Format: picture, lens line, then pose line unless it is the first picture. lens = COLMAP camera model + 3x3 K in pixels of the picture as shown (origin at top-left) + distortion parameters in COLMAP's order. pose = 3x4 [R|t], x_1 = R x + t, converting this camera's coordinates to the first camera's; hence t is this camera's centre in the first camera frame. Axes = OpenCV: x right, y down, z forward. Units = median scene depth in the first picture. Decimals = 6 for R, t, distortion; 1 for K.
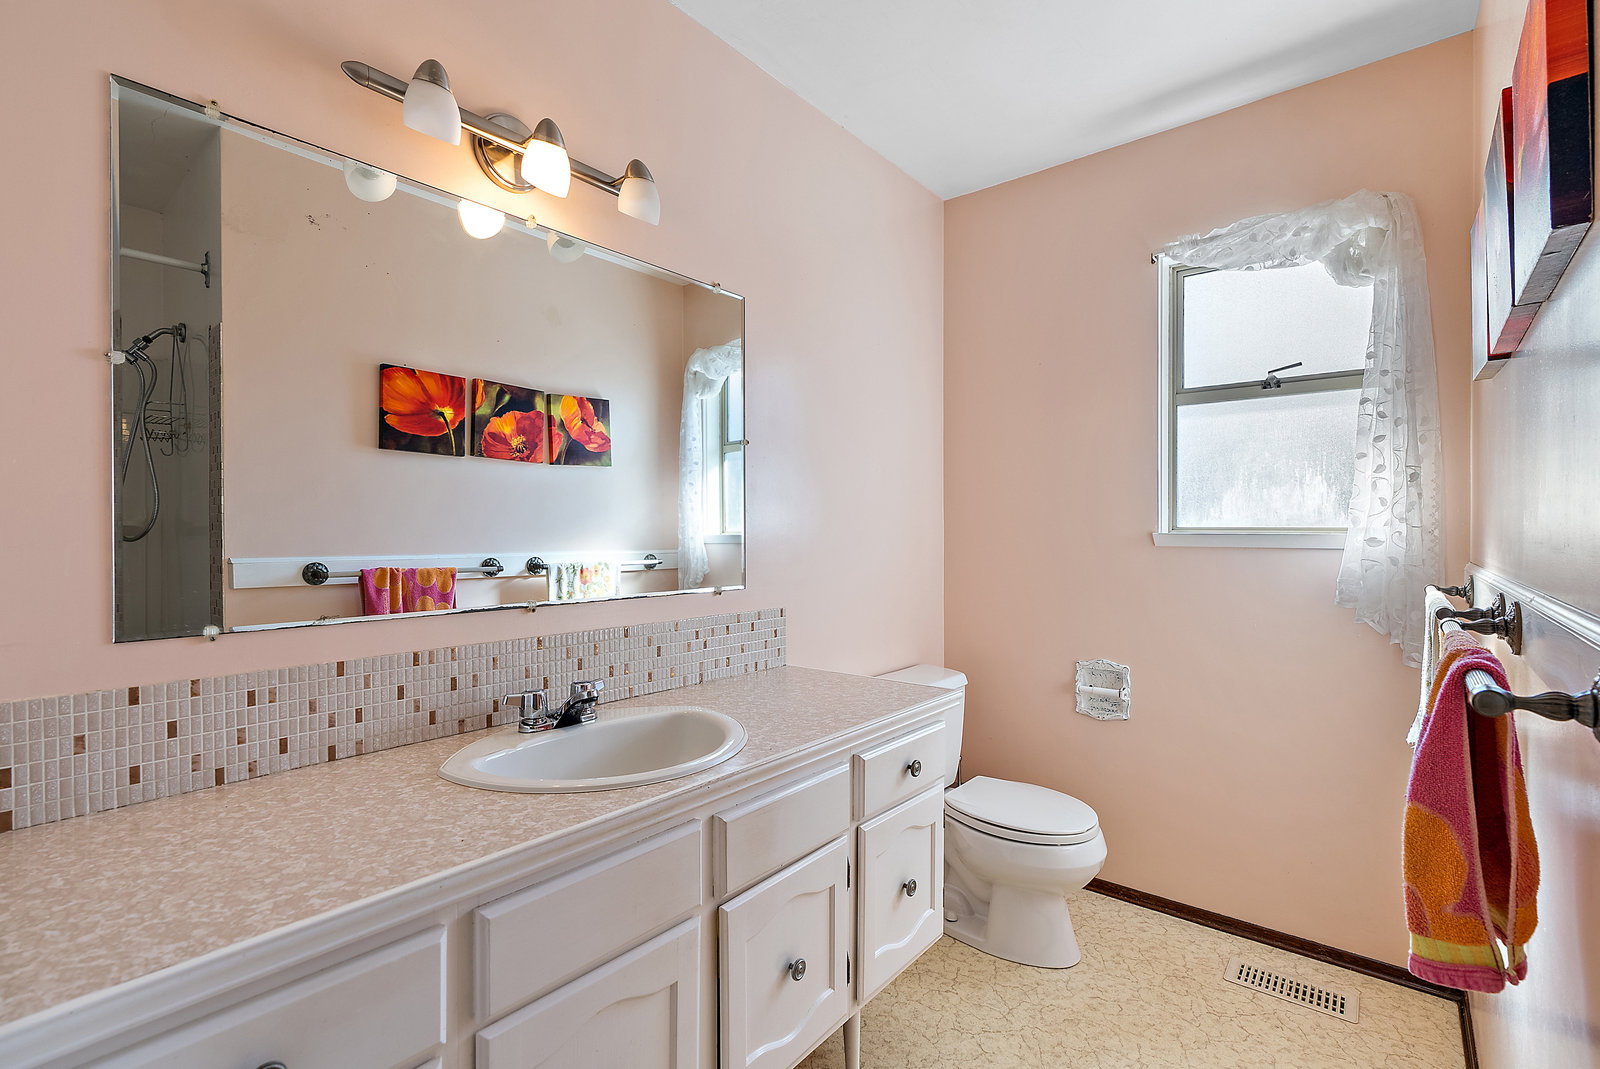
lens RADIAL K [[725.5, 0, 799.8], [0, 725.5, 535.7], [0, 0, 1]] dist [-0.009362, 0.003148]
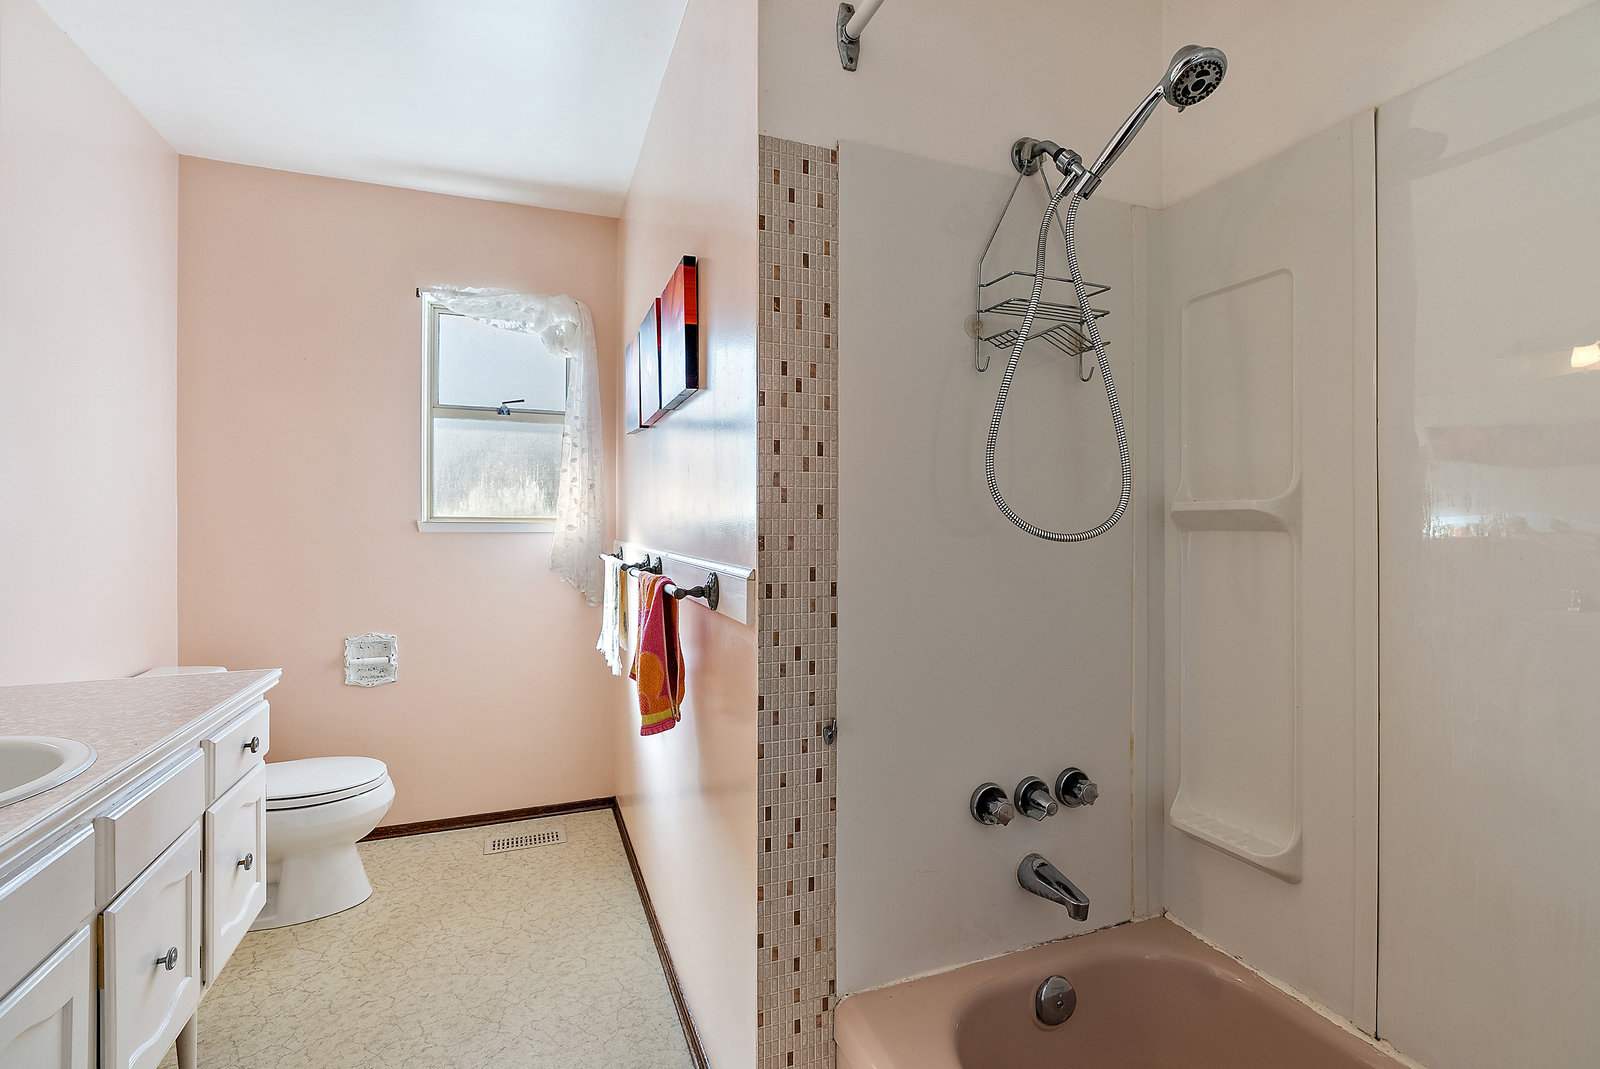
lens RADIAL K [[725.5, 0, 799.3], [0, 725.5, 526.4], [0, 0, 1]] dist [-0.009362, 0.003148]
pose [[0.482962, -0.003936, 0.875633, -0.309636], [0.001203, 0.999992, 0.003832, 0.001286], [-0.875641, -0.000797, 0.482963, -0.162658]]
